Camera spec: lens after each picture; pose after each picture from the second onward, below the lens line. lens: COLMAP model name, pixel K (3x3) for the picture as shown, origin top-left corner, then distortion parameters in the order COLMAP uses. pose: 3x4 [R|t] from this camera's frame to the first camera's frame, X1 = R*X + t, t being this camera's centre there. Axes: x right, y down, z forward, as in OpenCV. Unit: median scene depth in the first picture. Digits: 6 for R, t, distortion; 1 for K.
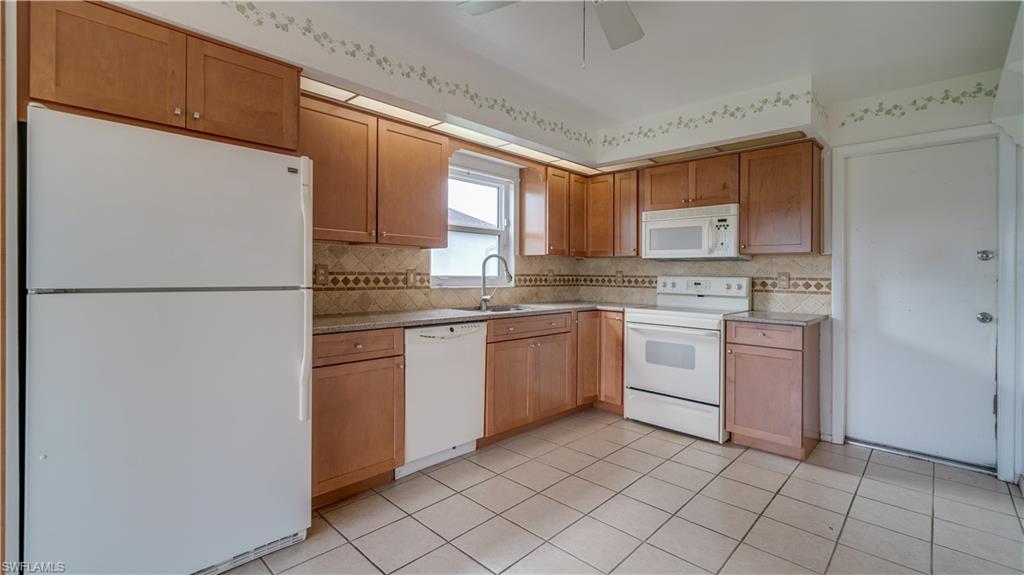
lens RADIAL K [[441.7, 0, 510.9], [0, 441.7, 272.8], [0, 0, 1]] dist [-0.000363, 0.000000]
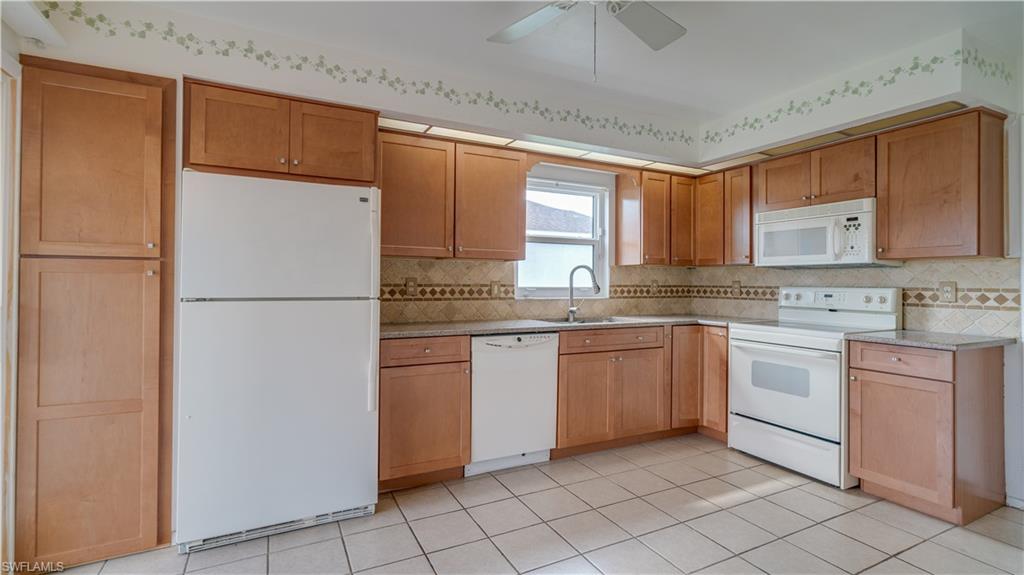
lens RADIAL K [[463.5, 0, 509.5], [0, 463.5, 276.0], [0, 0, 1]] dist [0.000344, 0.000476]
pose [[0.943913, -0.010516, -0.330026, 0.173287], [0.005469, 0.999854, -0.016219, -0.001873], [0.330148, 0.013505, 0.943833, -0.029803]]
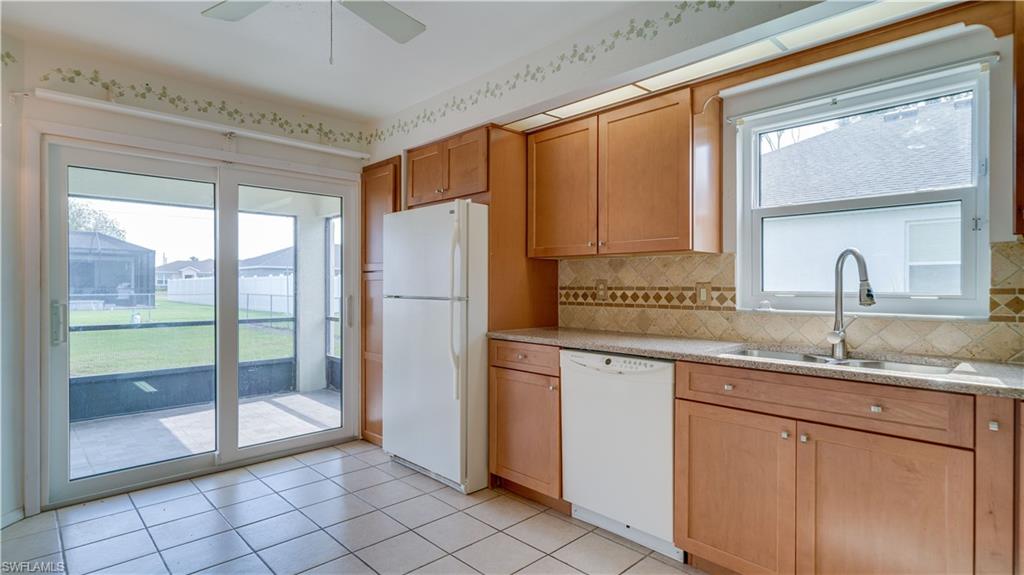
lens RADIAL K [[511.0, 0, 512.0], [0, 511.0, 287.5], [0, 0, 1]] dist [0.003765, 0.000351]
pose [[-0.033190, -0.009069, -0.999408, 0.630028], [-0.000547, 0.999959, -0.009056, 0.008445], [0.999449, 0.000247, -0.033193, 0.729113]]
